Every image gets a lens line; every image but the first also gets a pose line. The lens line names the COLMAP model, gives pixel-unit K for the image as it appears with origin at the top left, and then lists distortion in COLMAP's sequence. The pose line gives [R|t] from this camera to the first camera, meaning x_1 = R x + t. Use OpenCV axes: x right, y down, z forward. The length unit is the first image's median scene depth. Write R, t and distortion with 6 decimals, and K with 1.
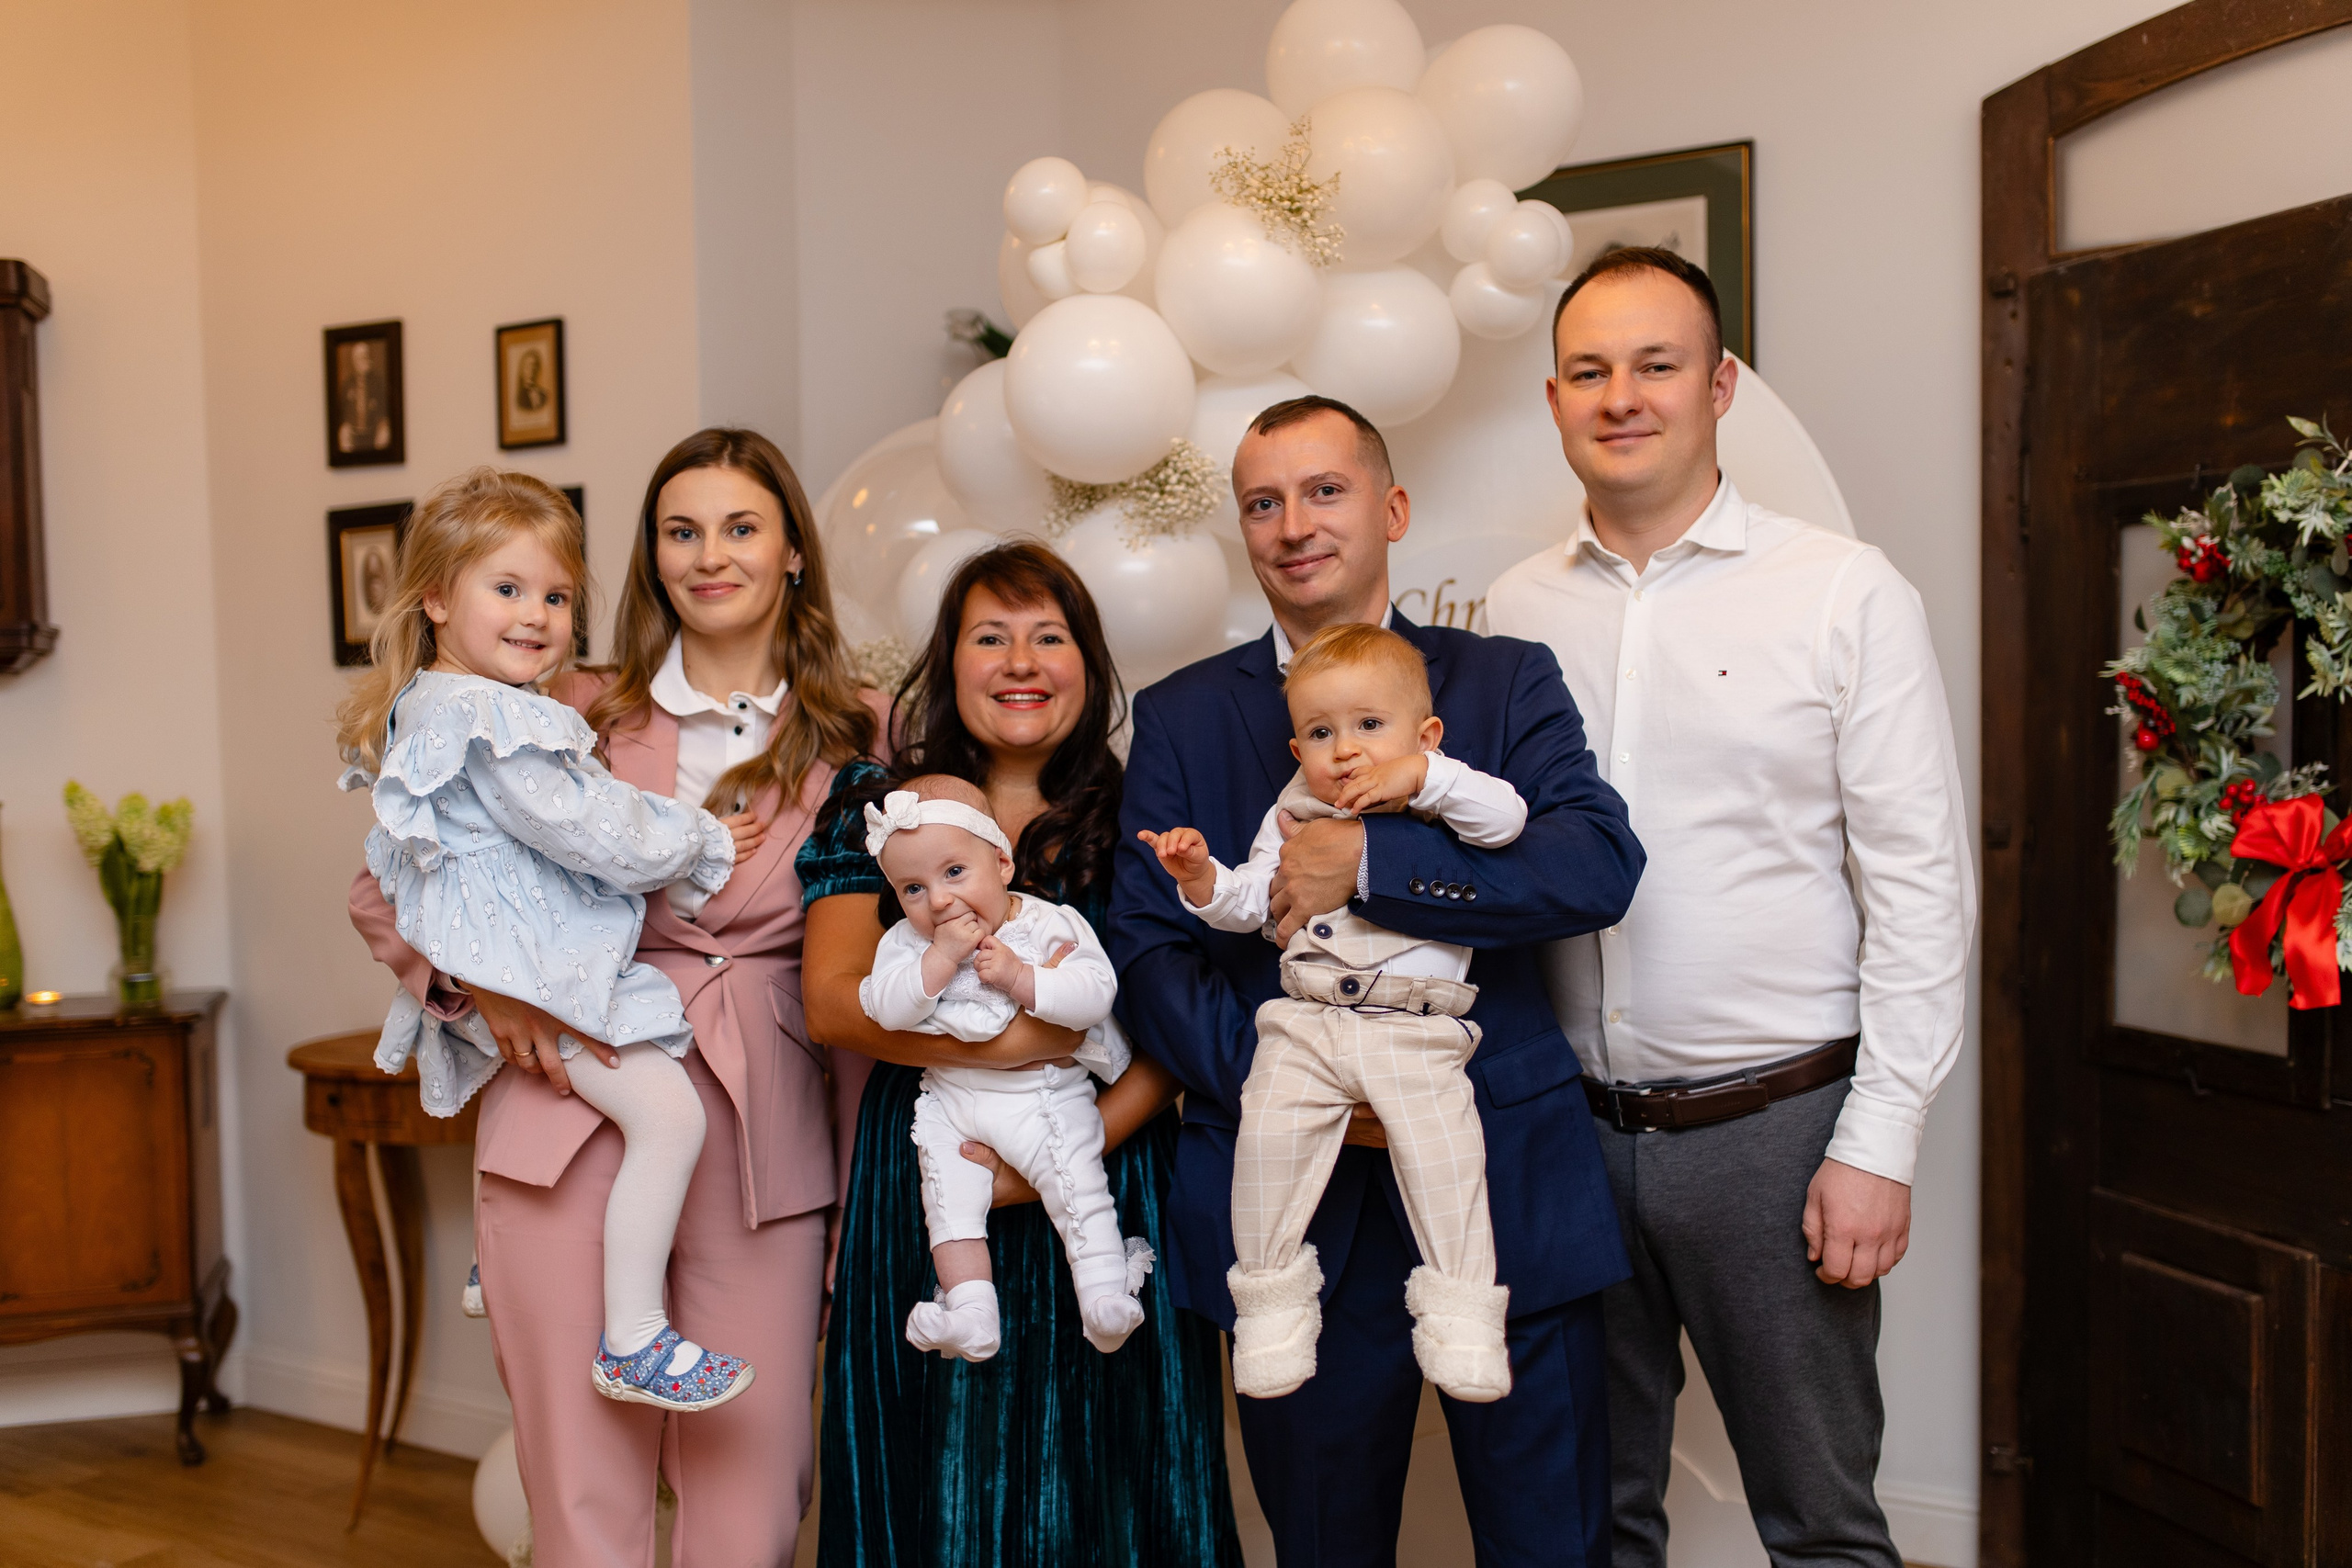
lens RADIAL K [[2301.9, 0, 1171.0], [0, 2301.9, 789.6], [0, 0, 1]] dist [0.004504, 0.001865]
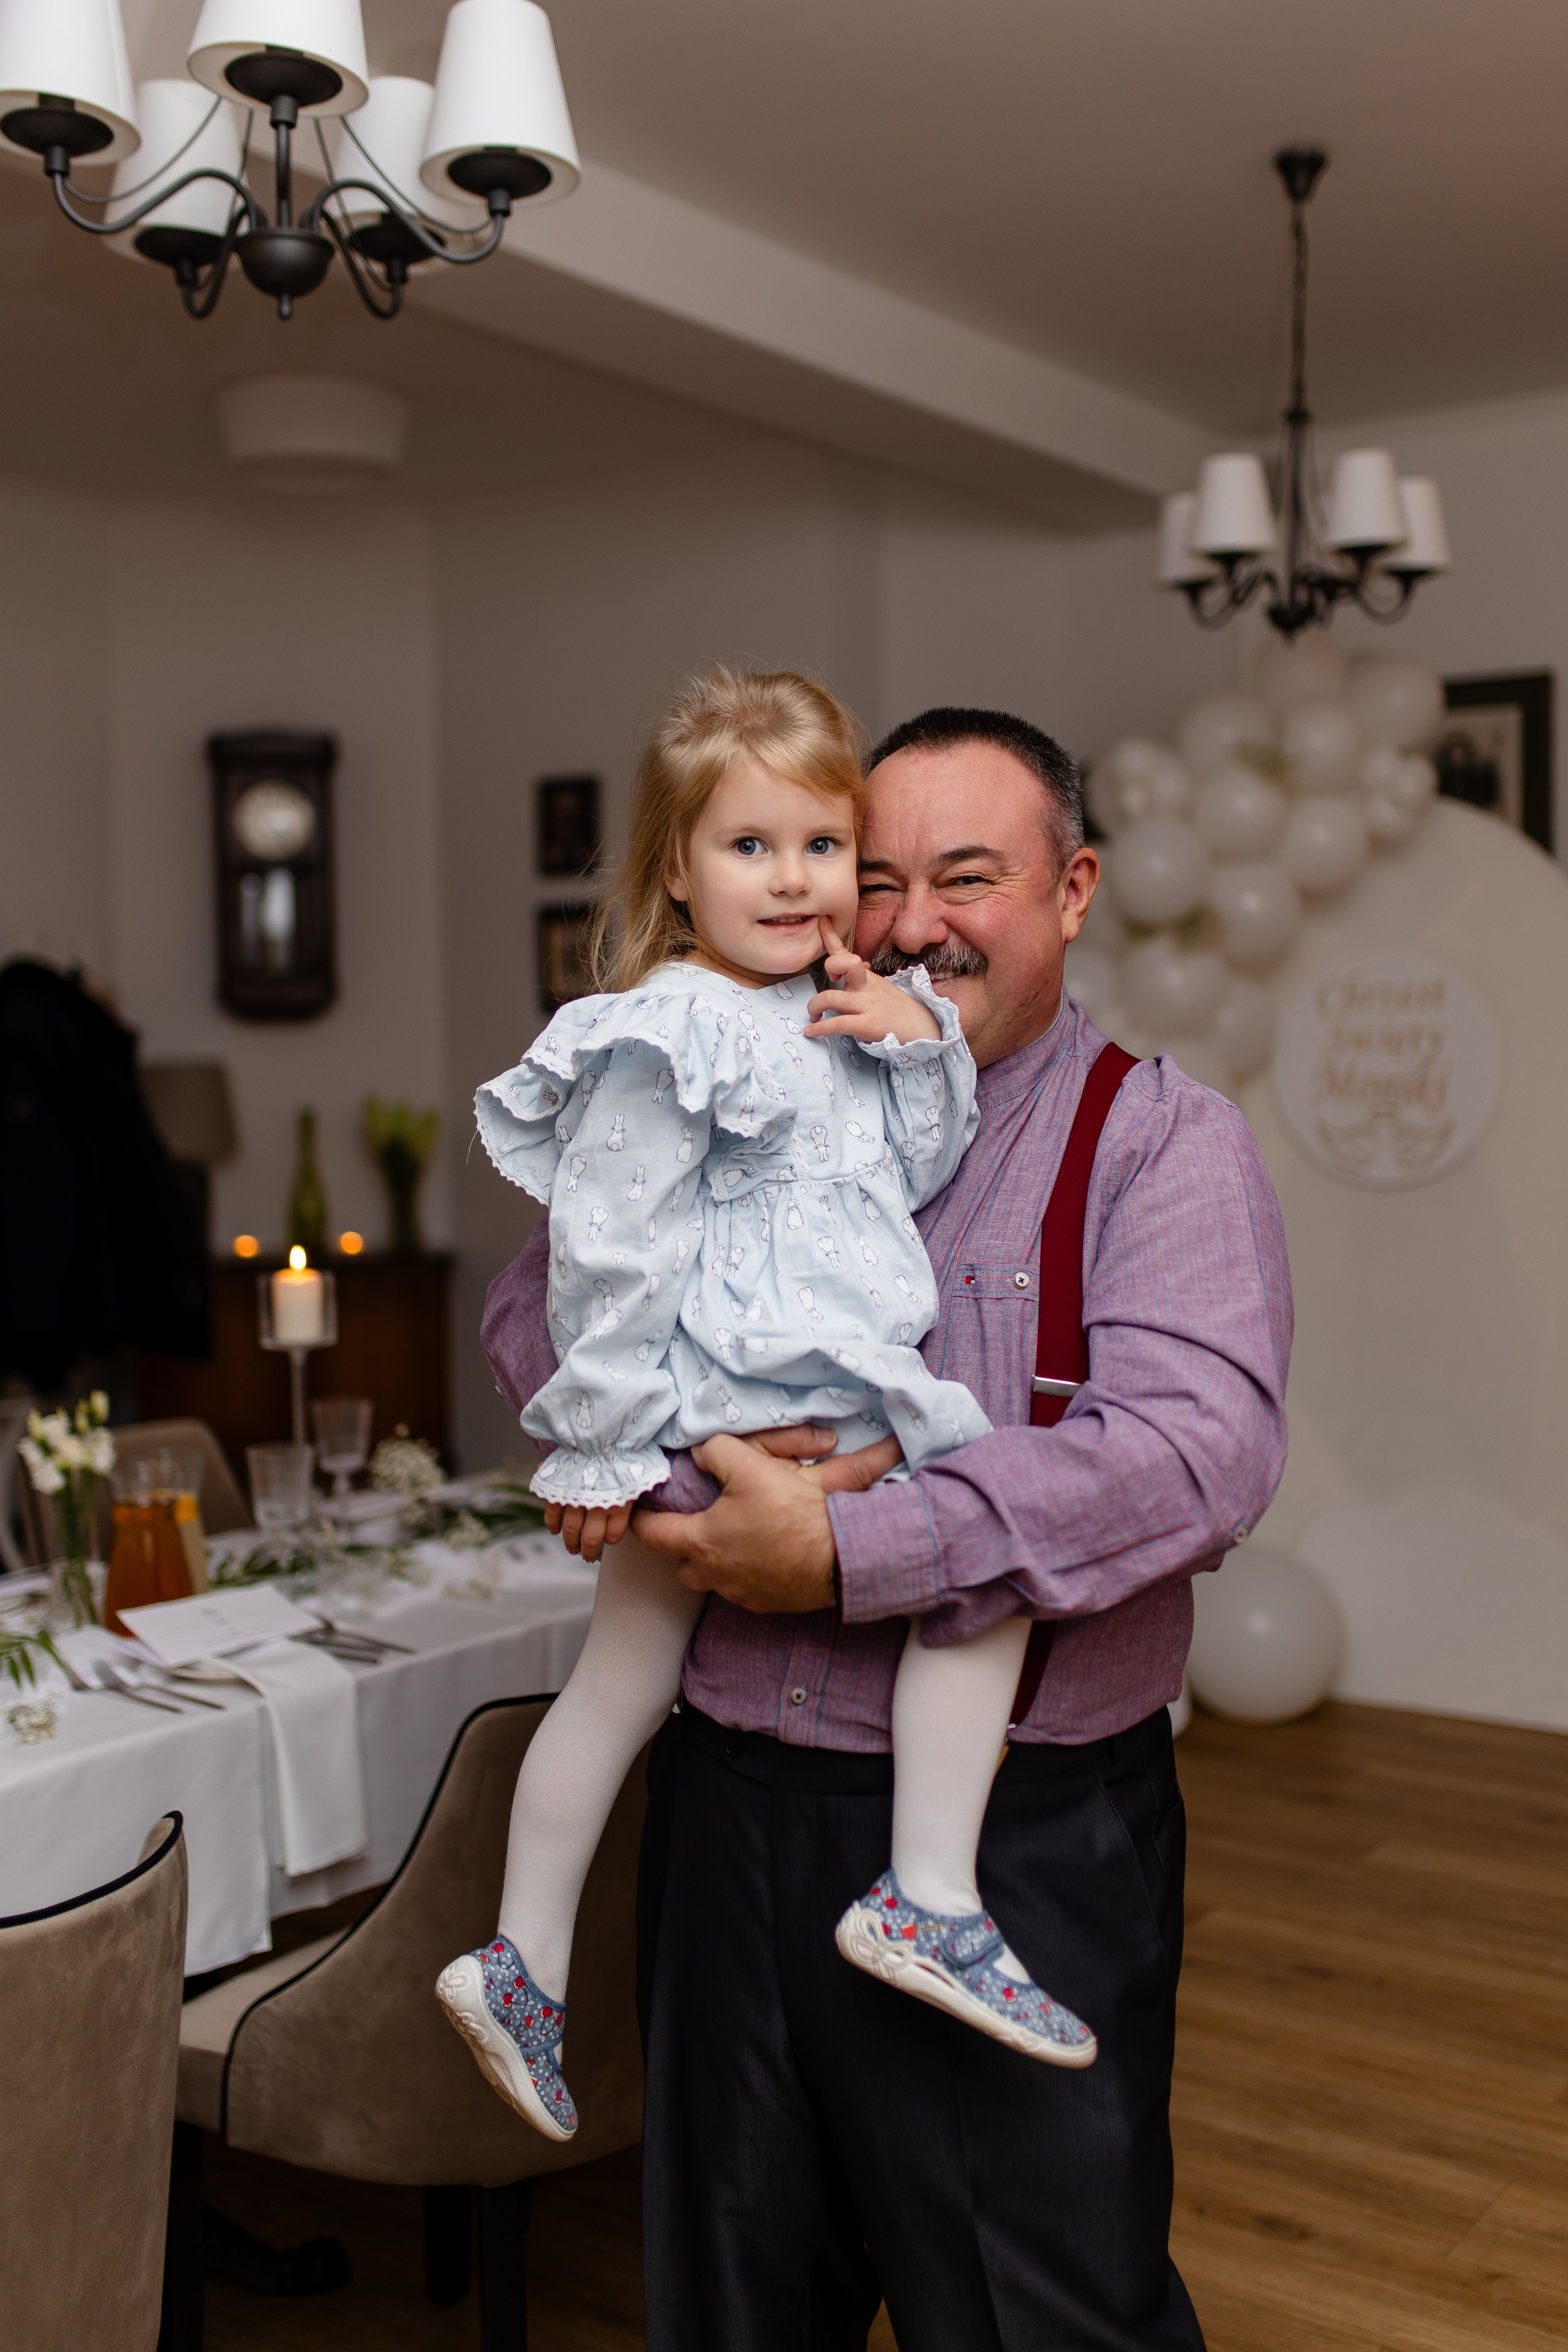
lens RADIAL K [[2572.3, 0, 868.3], [0, 2572.3, 1057.3], [0, 0, 1]] dist [0.004864, 0.000222]
pose [[0.999394, 0.000812, -0.034790, -0.142723], [-0.001526, 0.999789, -0.020492, 0.004476], [0.034766, 0.020533, 0.999185, -0.737359]]
